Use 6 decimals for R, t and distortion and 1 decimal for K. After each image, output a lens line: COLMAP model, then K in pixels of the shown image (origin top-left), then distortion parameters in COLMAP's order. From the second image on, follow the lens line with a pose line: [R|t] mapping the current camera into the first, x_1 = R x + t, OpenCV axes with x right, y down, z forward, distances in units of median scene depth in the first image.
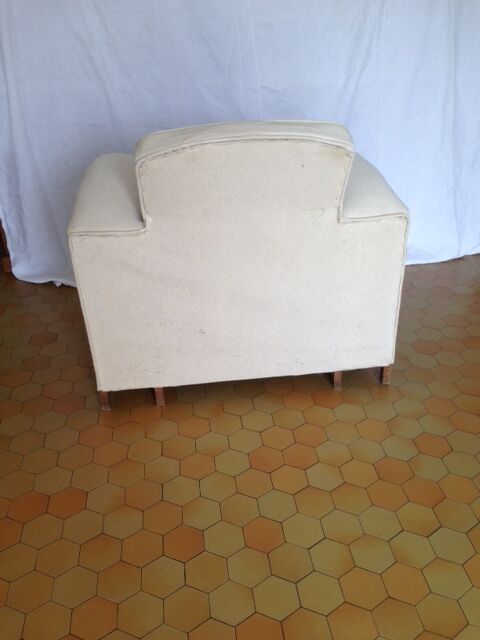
lens RADIAL K [[601.3, 0, 241.3], [0, 601.3, 324.3], [0, 0, 1]] dist [0.024059, 0.000000]
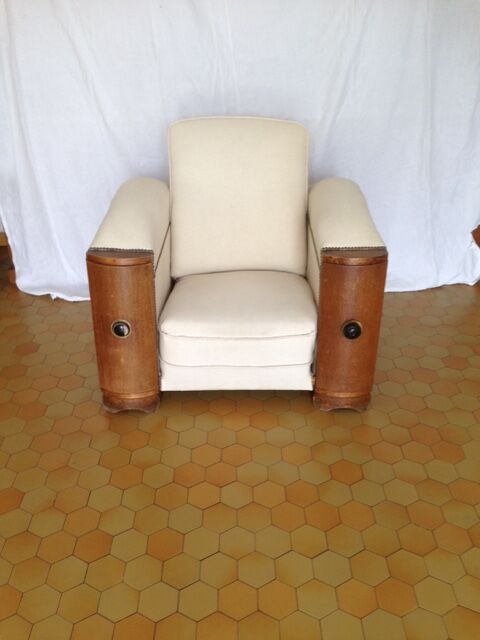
lens RADIAL K [[601.3, 0, 243.1], [0, 601.3, 323.7], [0, 0, 1]] dist [0.024059, 0.000000]
pose [[0.993338, 0.047500, -0.104988, 0.180752], [-0.047703, 0.998861, 0.000578, -0.041546], [0.104896, 0.004434, 0.994473, -0.059757]]
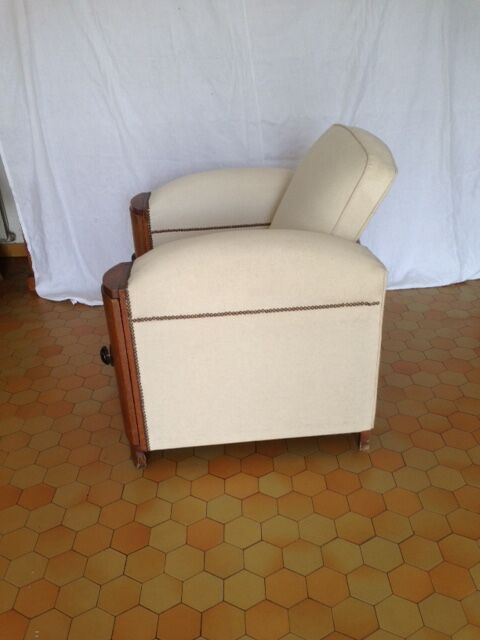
lens RADIAL K [[601.3, 0, 242.8], [0, 601.3, 321.7], [0, 0, 1]] dist [0.024059, 0.000000]
pose [[0.993392, 0.018269, -0.113310, 0.141922], [-0.023667, 0.998639, -0.046478, 0.013708], [0.112307, 0.048852, 0.992472, -0.046948]]
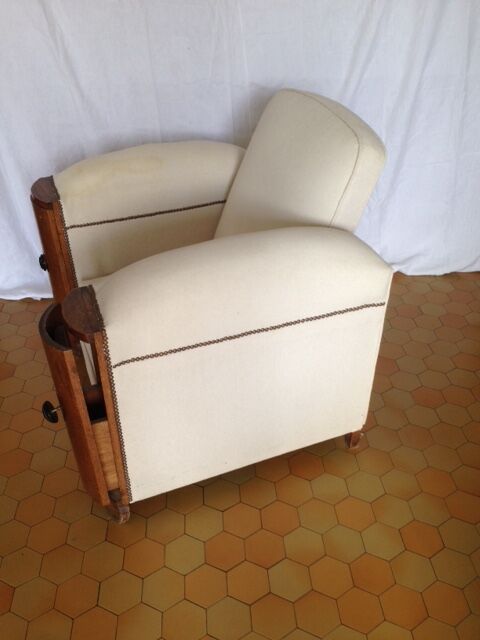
lens RADIAL K [[601.3, 0, 236.1], [0, 601.3, 322.4], [0, 0, 1]] dist [0.024059, 0.000000]
pose [[0.998471, 0.021724, -0.050822, 0.070928], [-0.018244, 0.997521, 0.067962, -0.120731], [0.052172, -0.066931, 0.996393, 0.122017]]
